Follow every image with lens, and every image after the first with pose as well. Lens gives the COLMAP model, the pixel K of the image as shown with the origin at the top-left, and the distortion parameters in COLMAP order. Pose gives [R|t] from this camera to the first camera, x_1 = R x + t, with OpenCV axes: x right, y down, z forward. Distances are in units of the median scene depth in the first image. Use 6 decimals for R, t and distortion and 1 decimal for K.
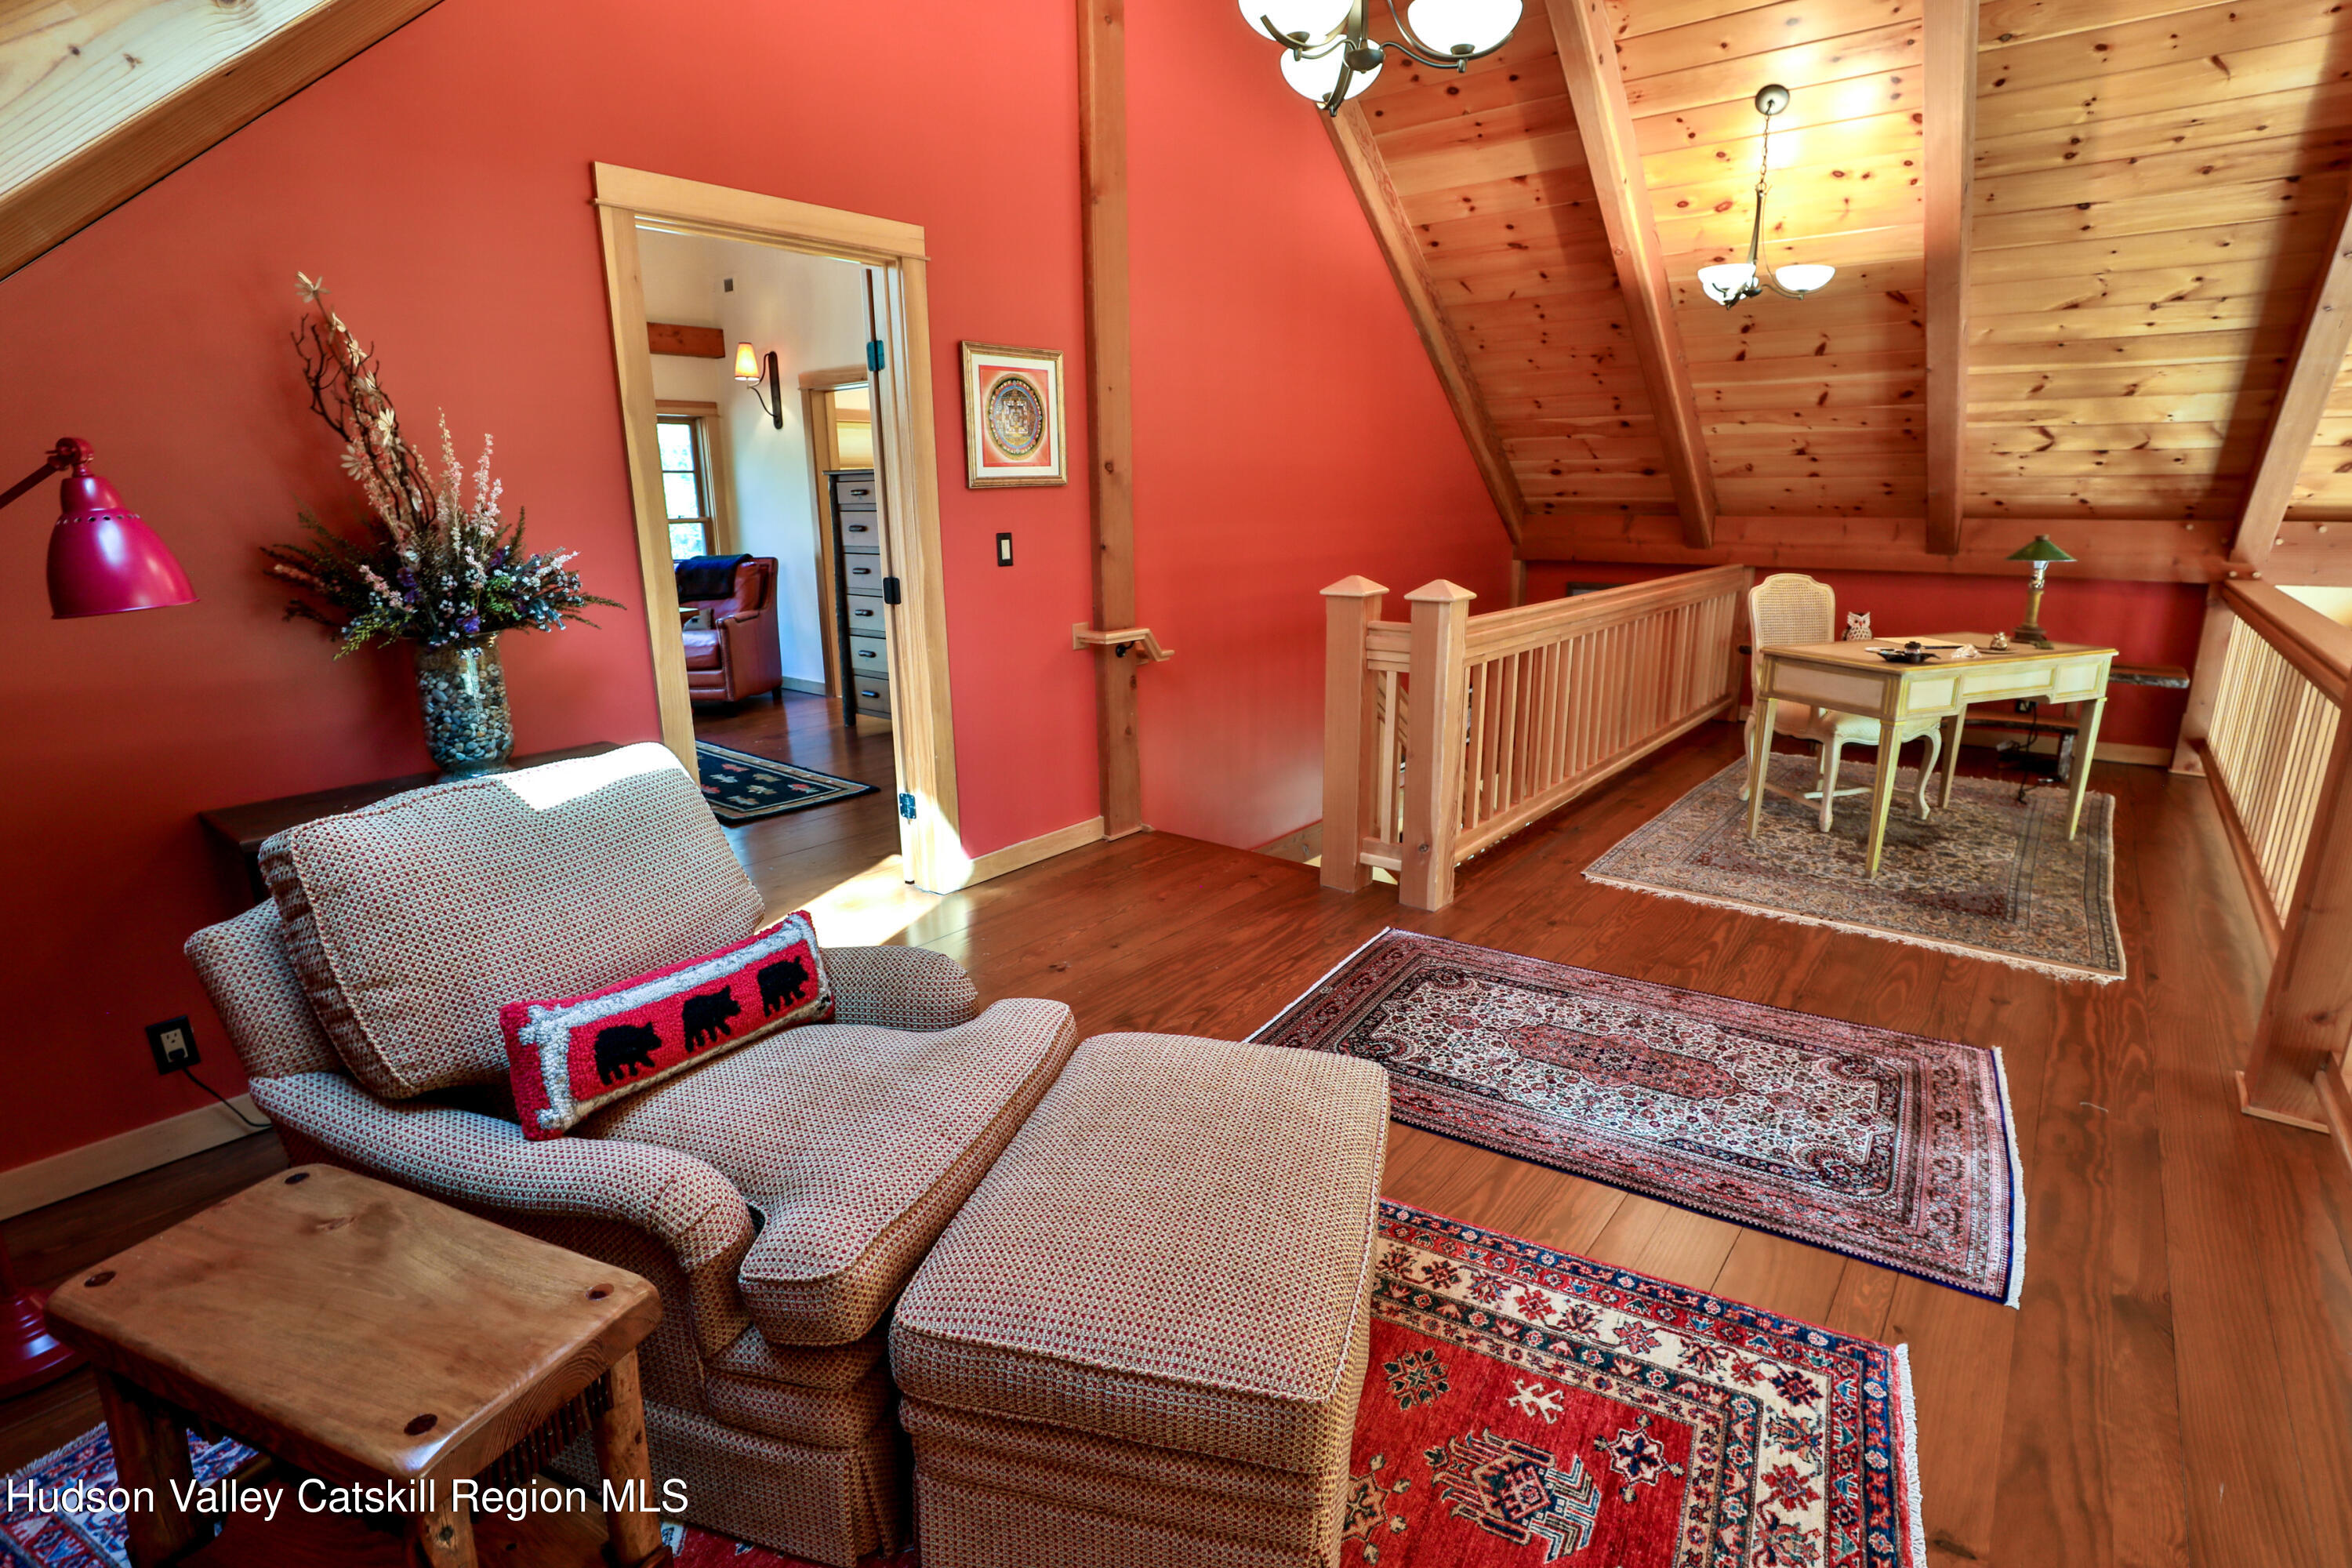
lens RADIAL K [[1132.3, 0, 1176.0], [0, 1132.3, 784.0], [0, 0, 1]] dist [-0.024165, 0.006005]
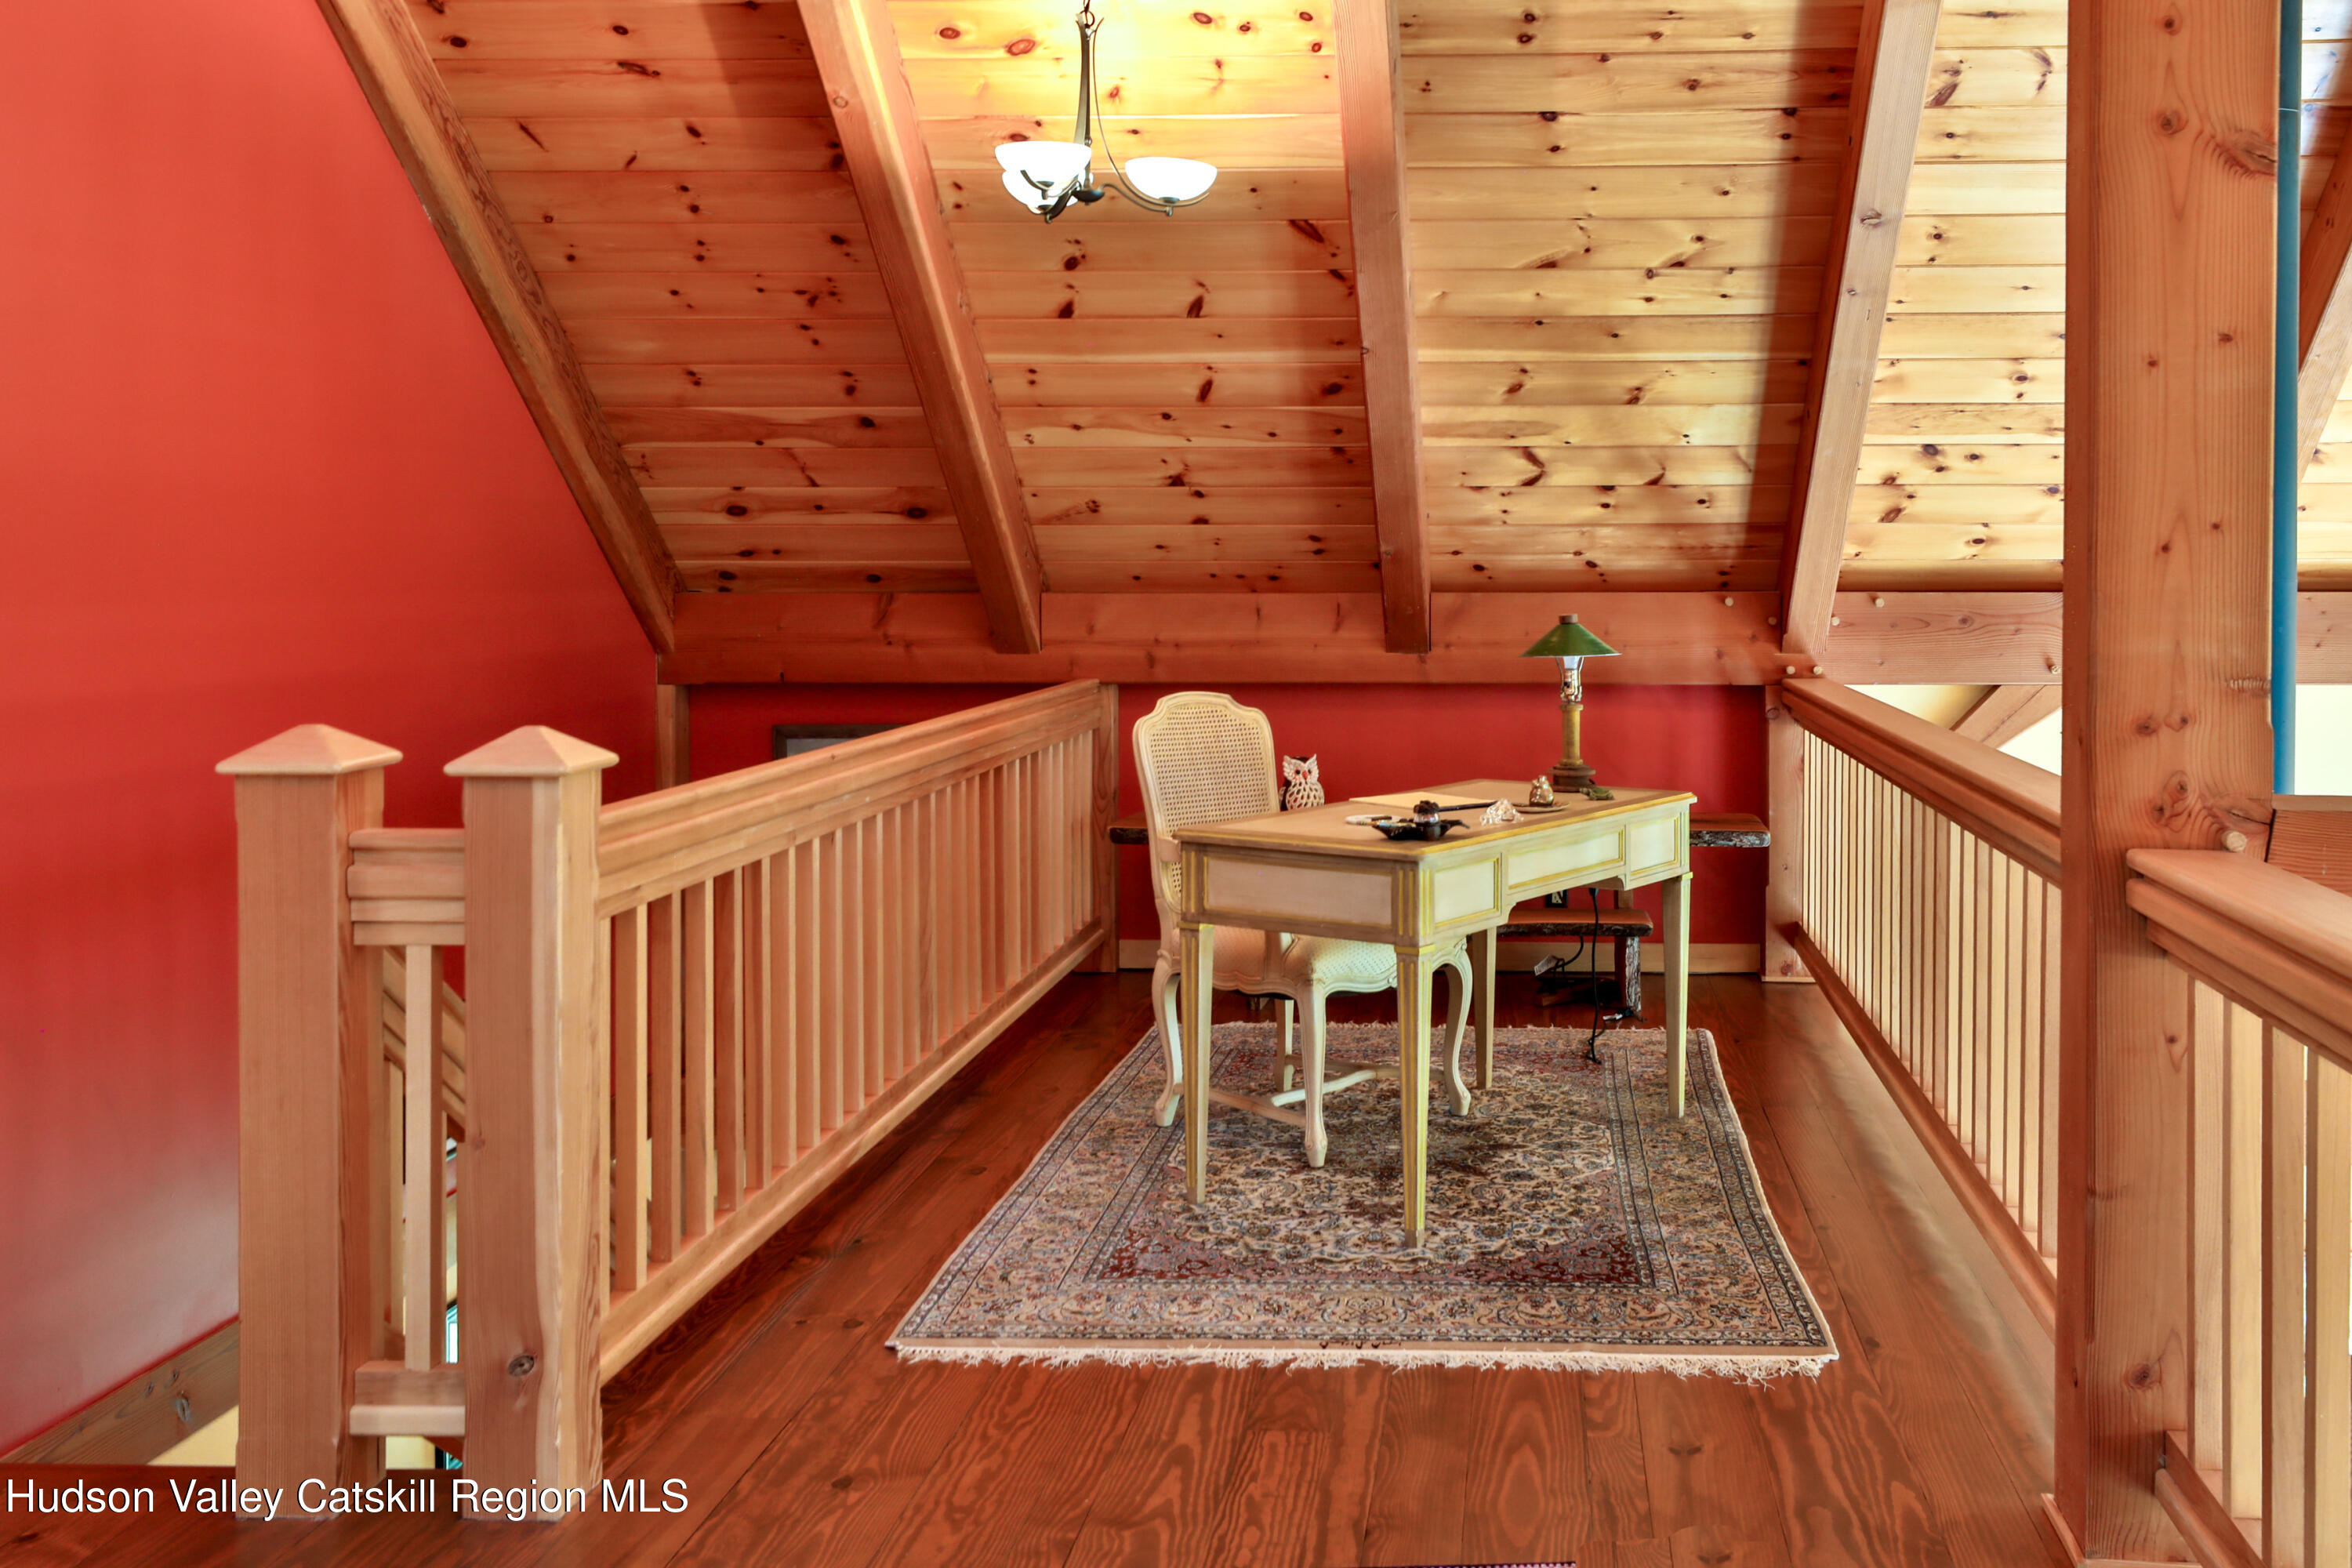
lens RADIAL K [[1779.6, 0, 1176.7], [0, 1779.6, 627.4], [0, 0, 1]] dist [0.018442, -0.001150]
pose [[0.797774, 0.001713, 0.602954, 0.016687], [0.143062, 0.970903, -0.192045, -0.053561], [-0.585739, 0.239469, 0.774315, 0.334196]]
